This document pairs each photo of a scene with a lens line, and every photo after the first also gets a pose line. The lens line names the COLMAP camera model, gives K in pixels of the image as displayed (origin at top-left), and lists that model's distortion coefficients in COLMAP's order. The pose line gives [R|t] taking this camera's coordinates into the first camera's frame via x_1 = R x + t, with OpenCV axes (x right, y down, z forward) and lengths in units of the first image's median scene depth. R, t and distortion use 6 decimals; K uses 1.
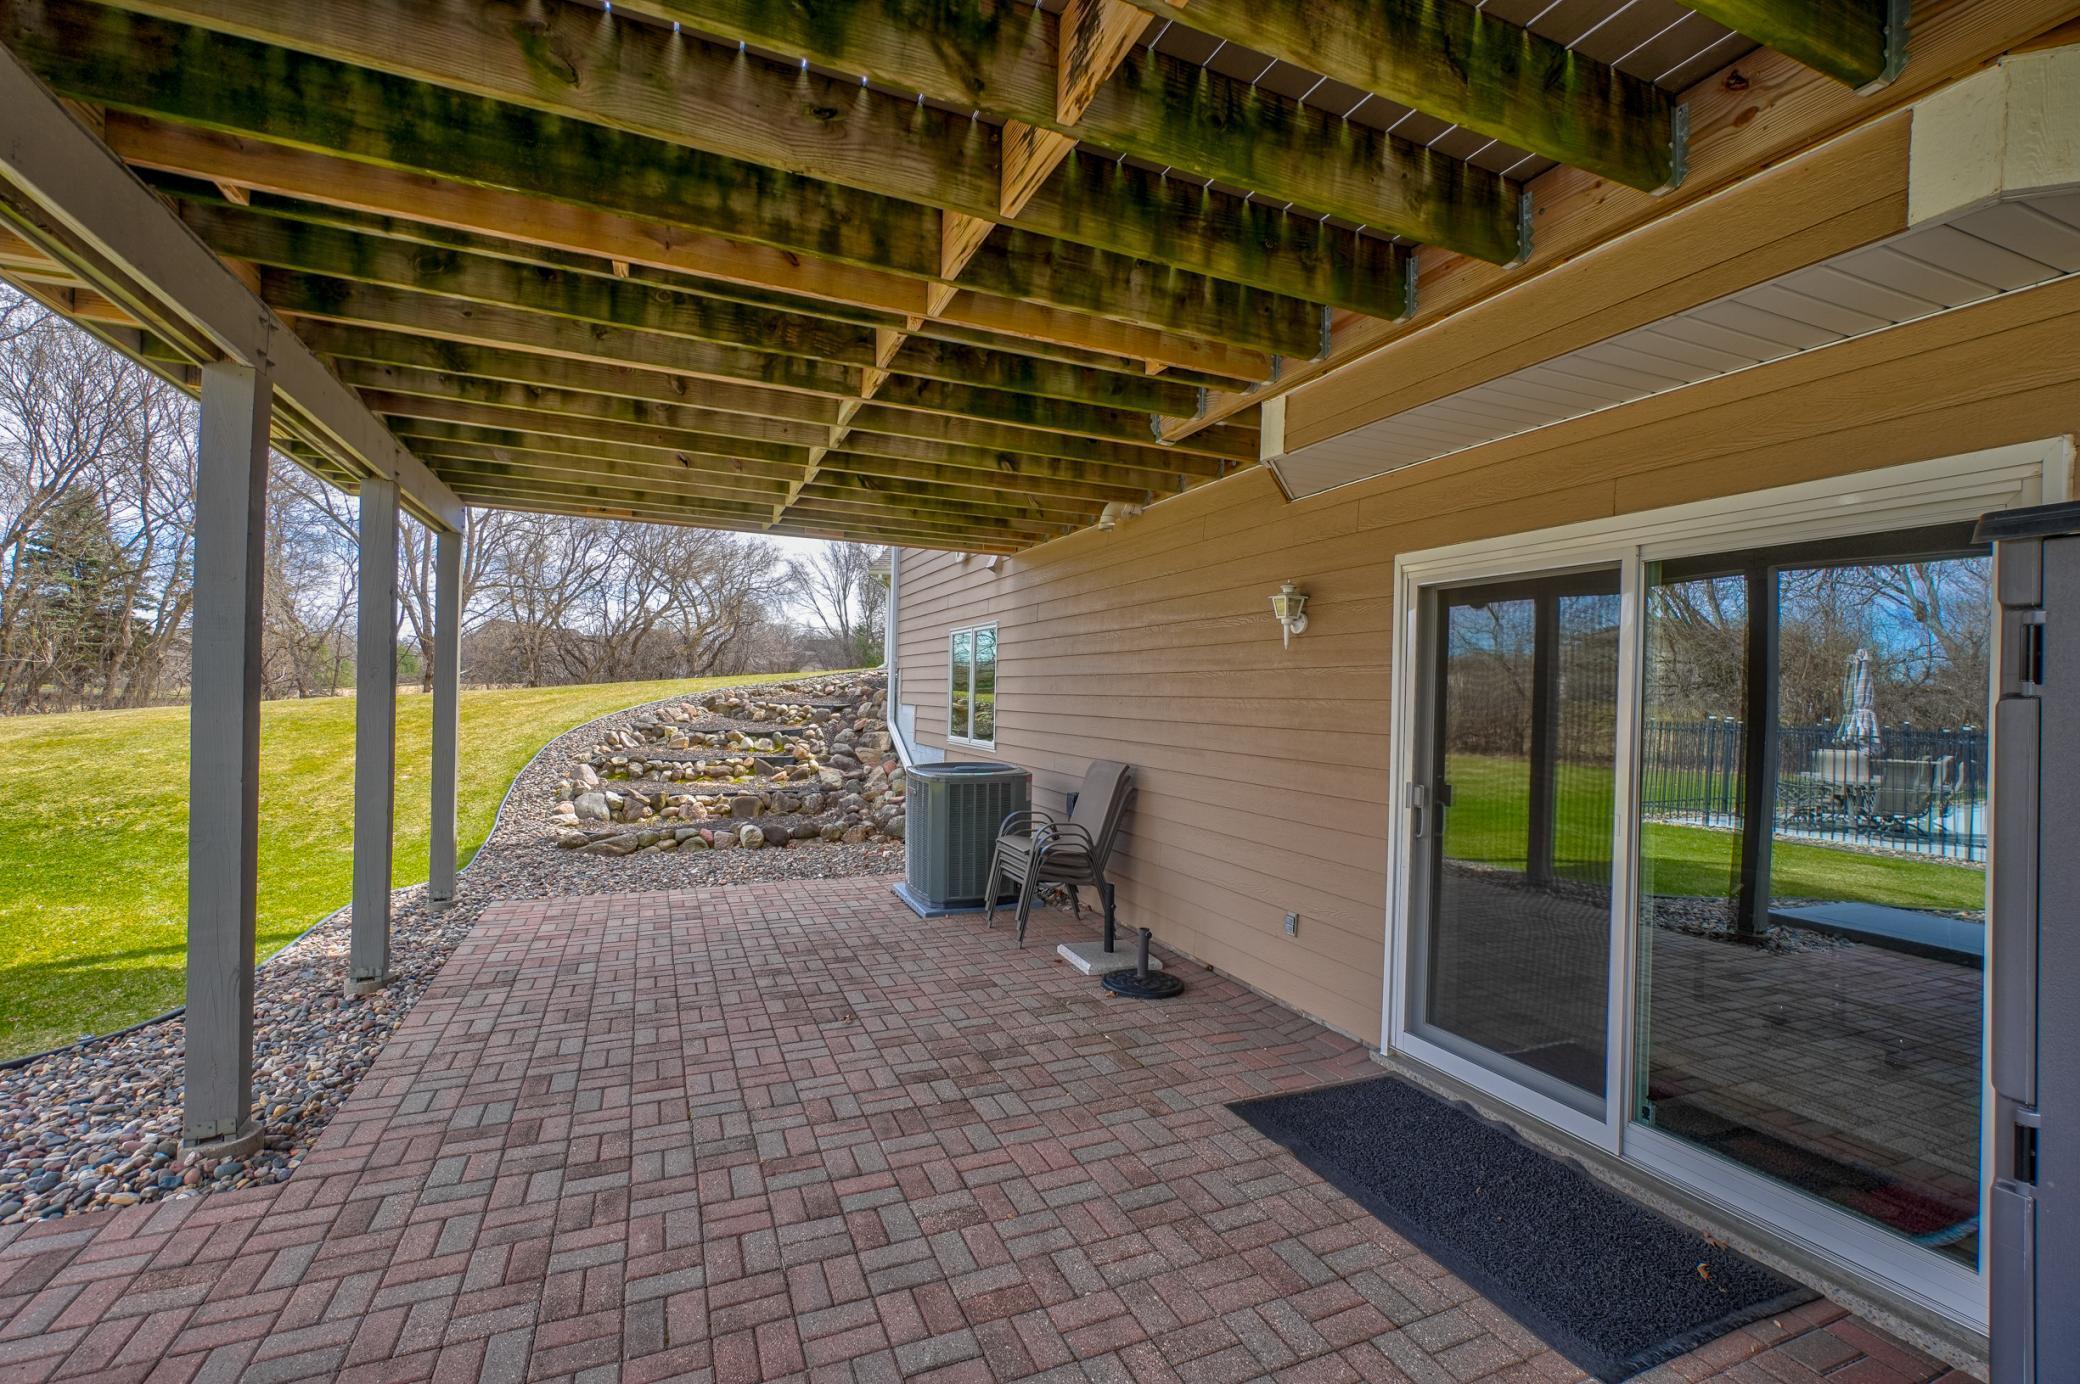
lens RADIAL K [[893.0, 0, 1037.4], [0, 893.0, 692.6], [0, 0, 1]] dist [-0.004985, 0.001798]
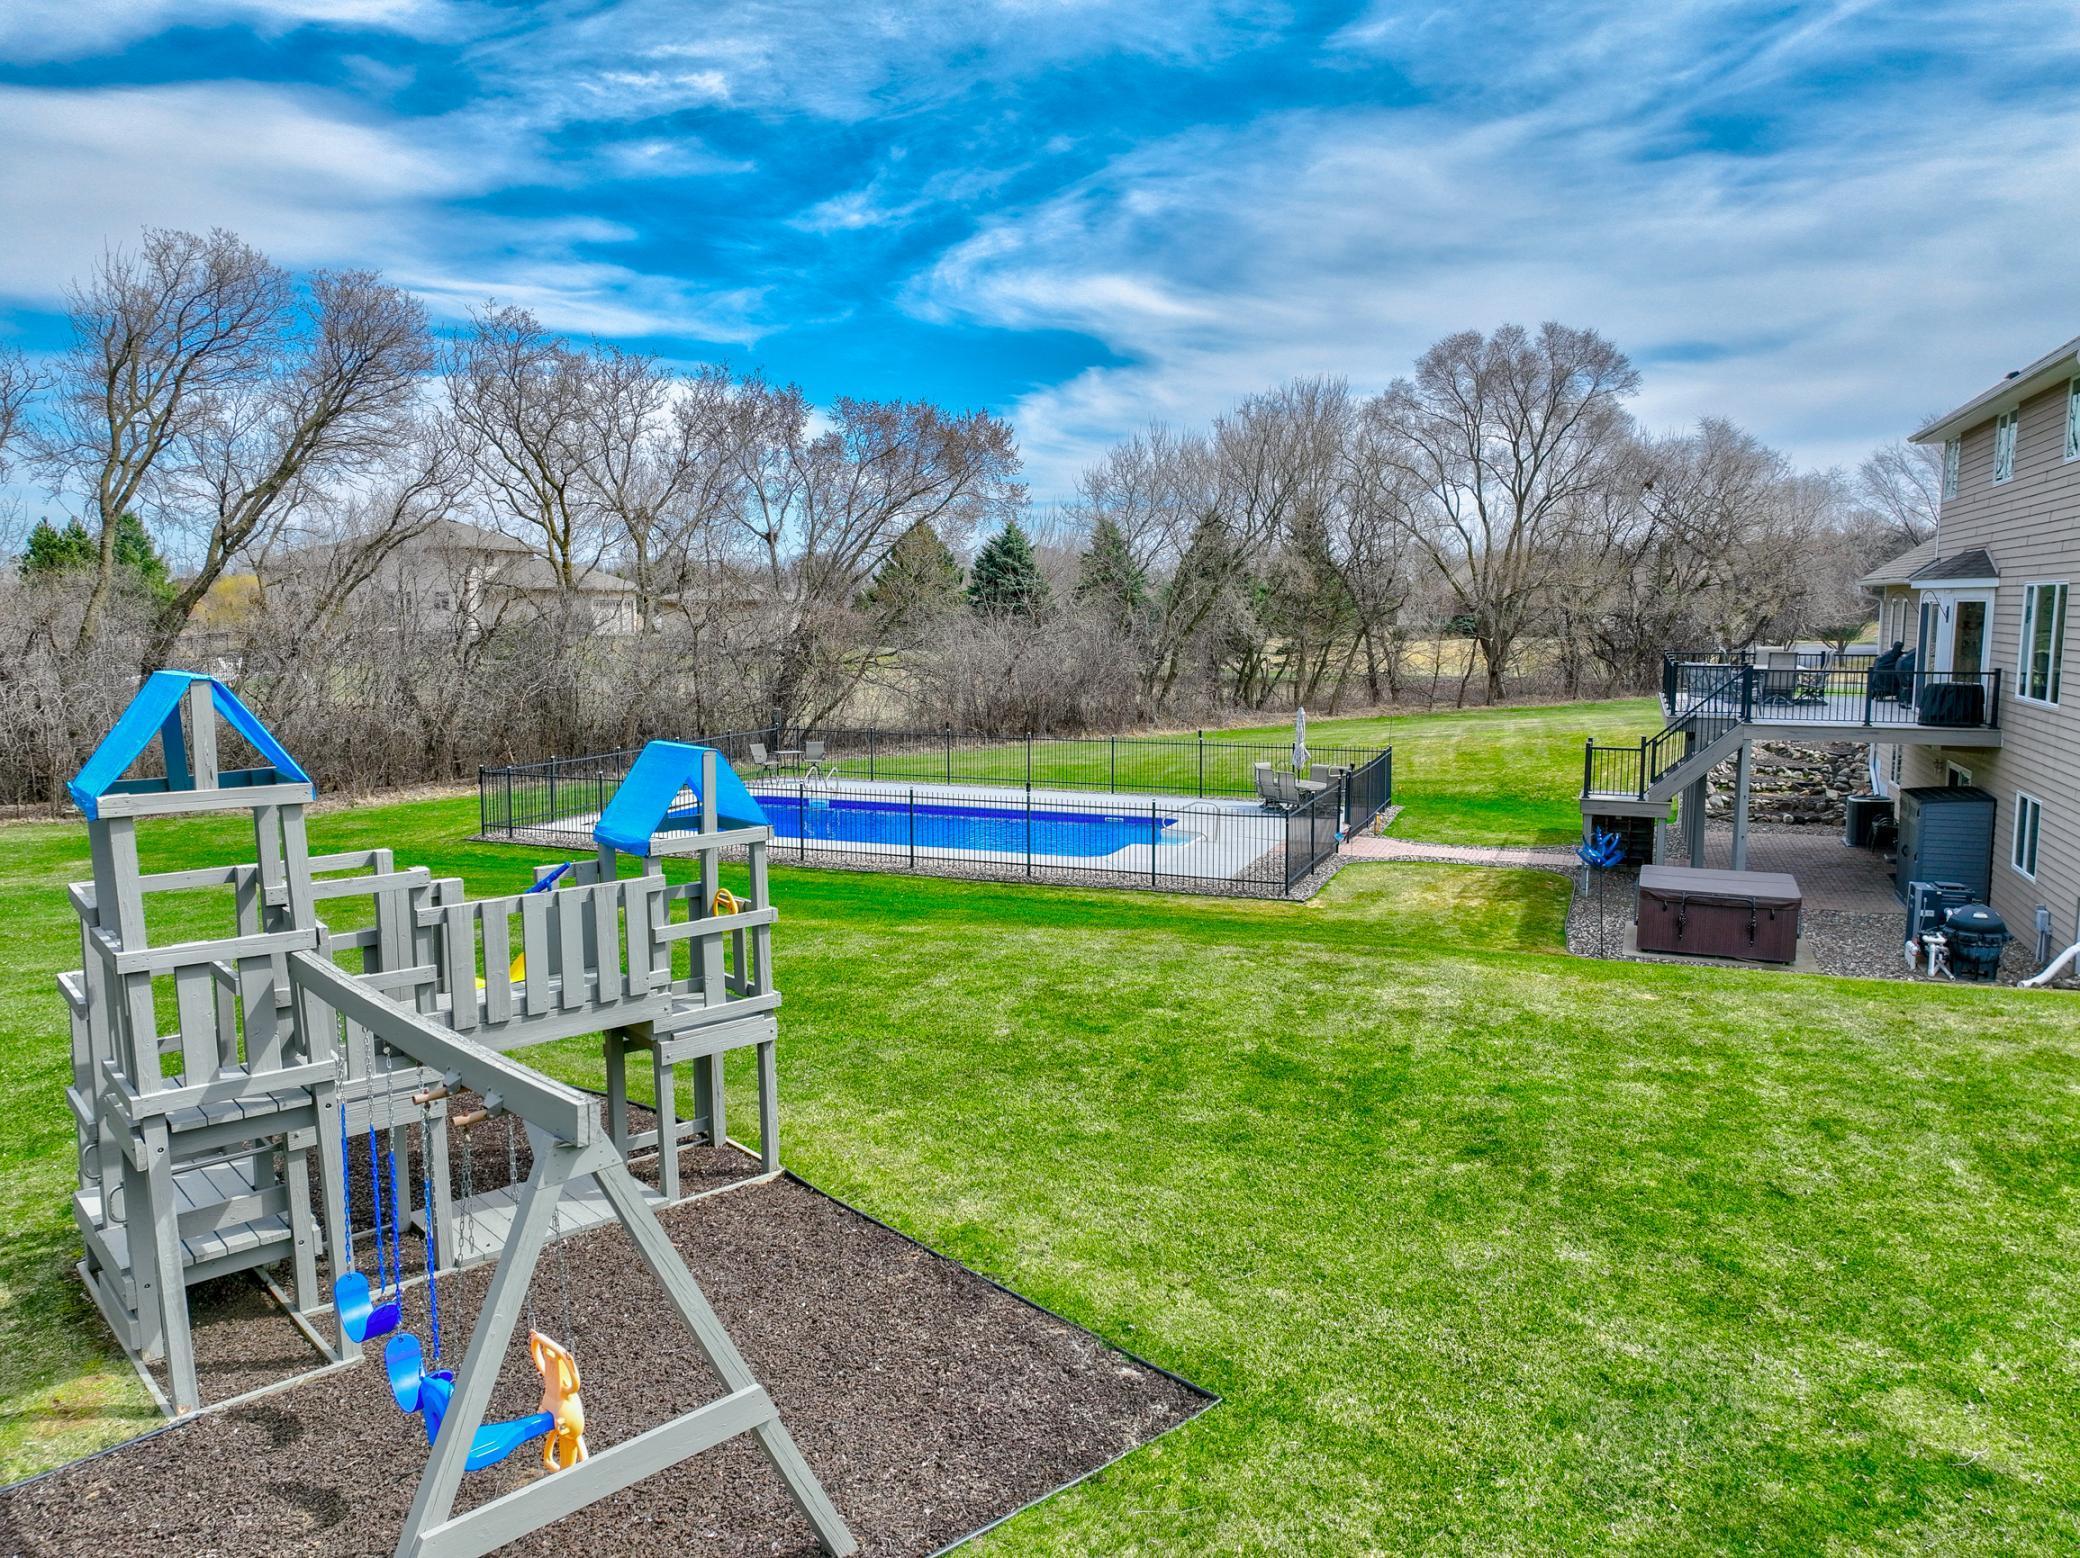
lens RADIAL K [[1460.1, 0, 1042.1], [0, 1460.1, 780.8], [0, 0, 1]] dist [-0.003264, -0.000539]
pose [[0.703167, 0.060245, -0.708468, 0.811977], [0.022365, 0.994037, 0.106725, -0.314561], [0.710673, -0.090890, 0.697626, -2.457312]]
